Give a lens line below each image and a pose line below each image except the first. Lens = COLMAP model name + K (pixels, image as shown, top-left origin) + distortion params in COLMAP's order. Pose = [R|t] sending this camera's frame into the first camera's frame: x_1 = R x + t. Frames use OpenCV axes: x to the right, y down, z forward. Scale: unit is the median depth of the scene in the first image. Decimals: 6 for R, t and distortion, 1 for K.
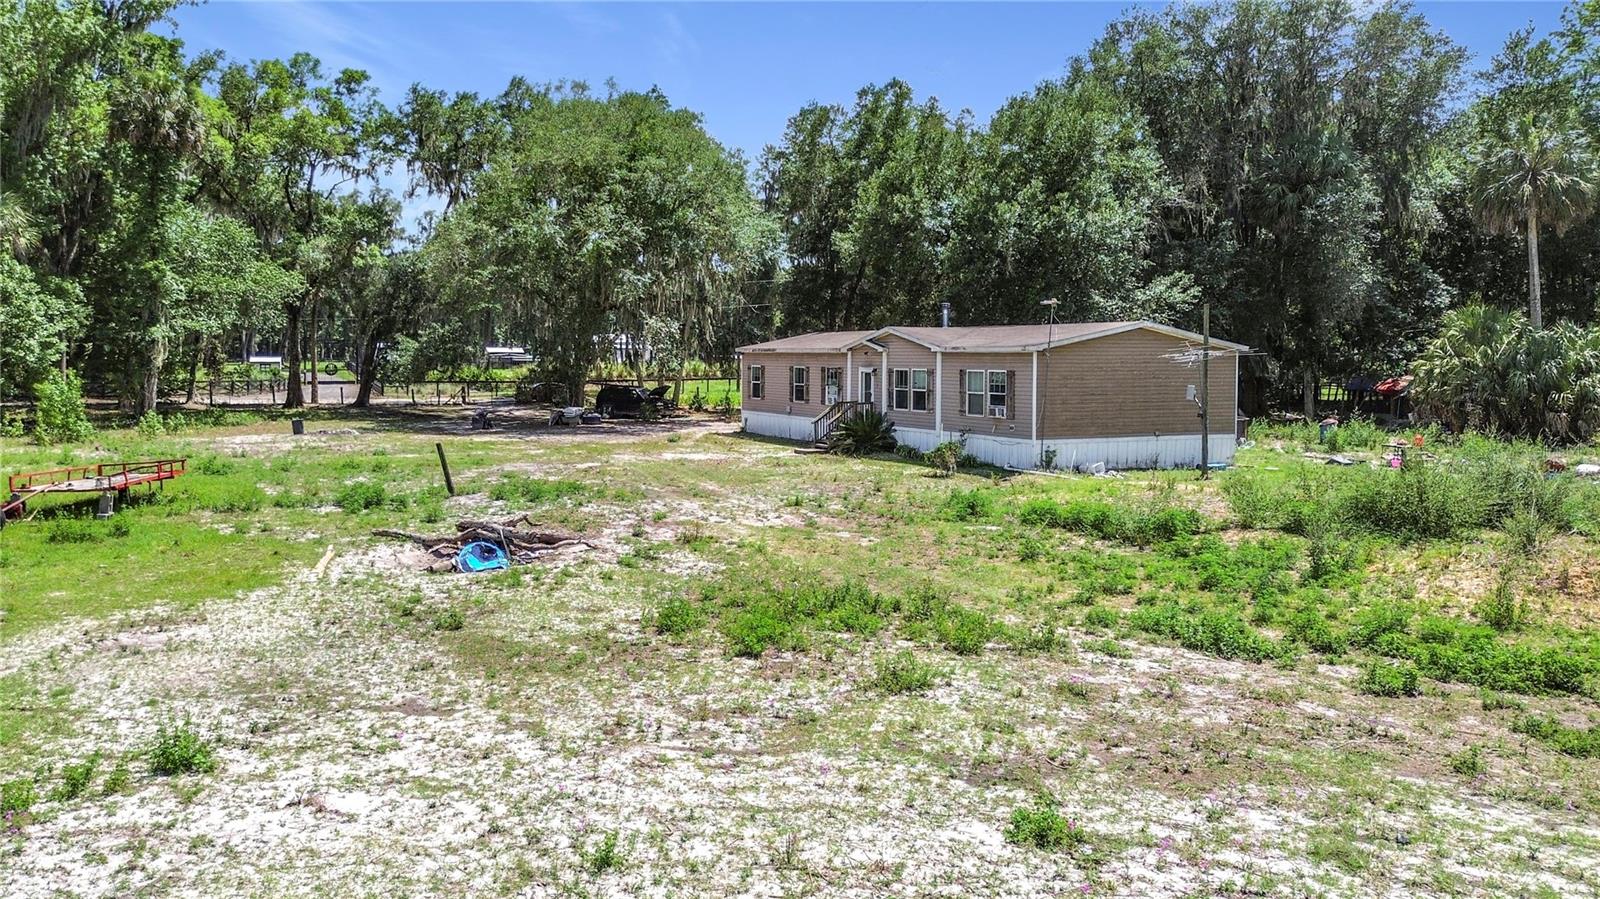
lens RADIAL K [[1145.2, 0, 714.2], [0, 1145.2, 443.0], [0, 0, 1]] dist [-0.005909, -0.002752]
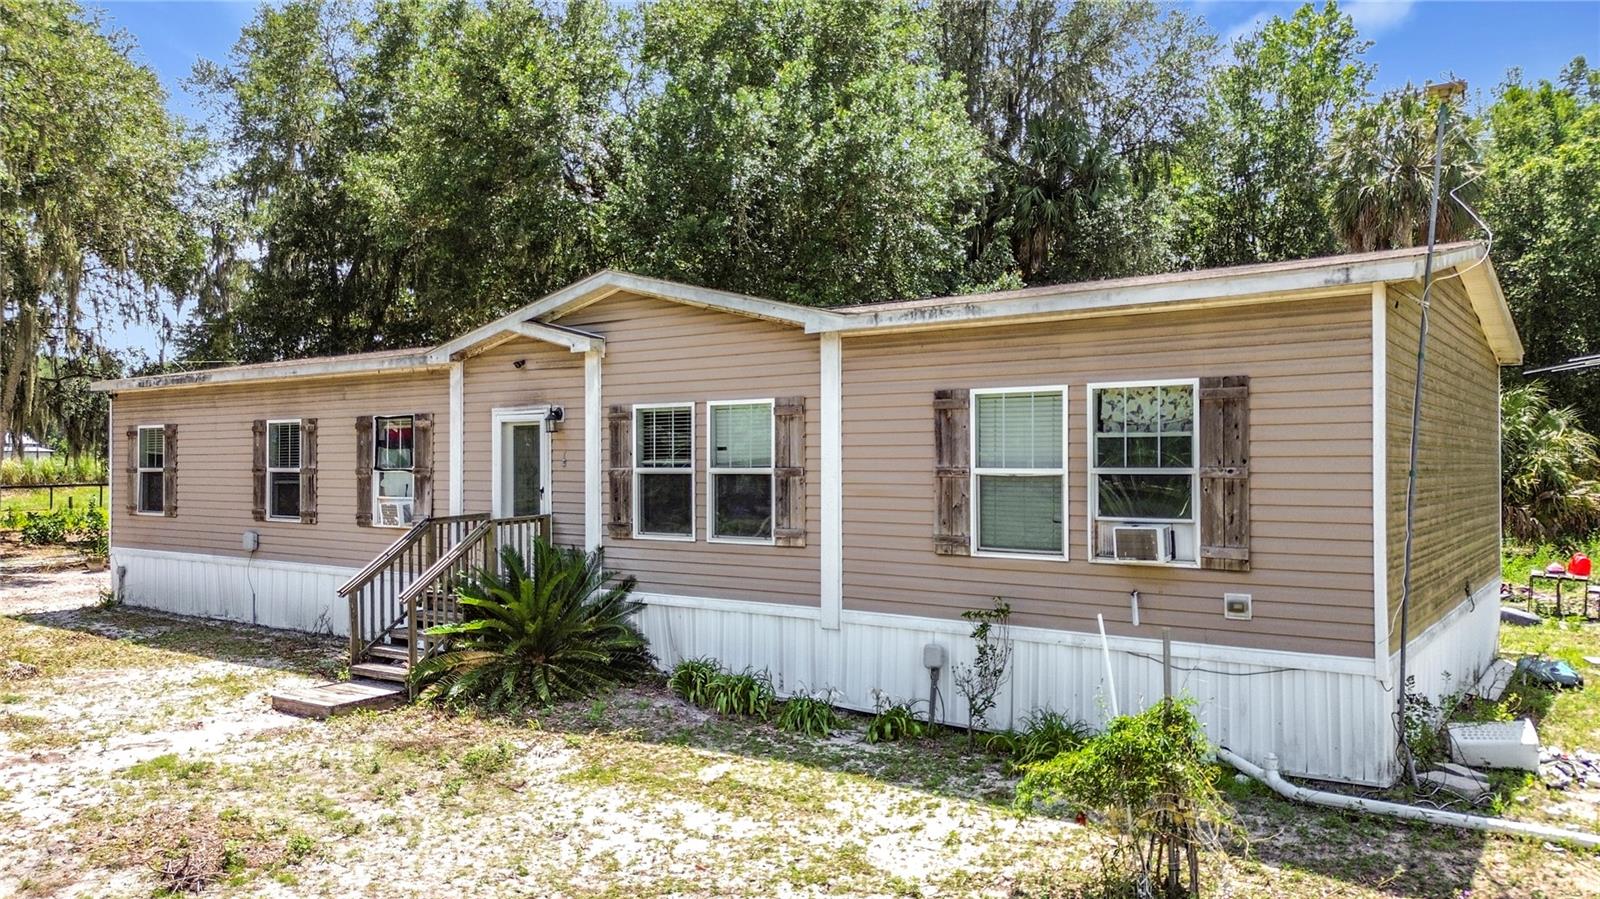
lens RADIAL K [[1135.3, 0, 800.0], [0, 1135.3, 449.5], [0, 0, 1]] dist [0.072058, -0.061755]
pose [[0.872227, -0.001422, 0.489099, 0.038725], [0.043023, 0.996342, -0.073829, -0.024016], [-0.487205, 0.085438, 0.869098, 0.600709]]
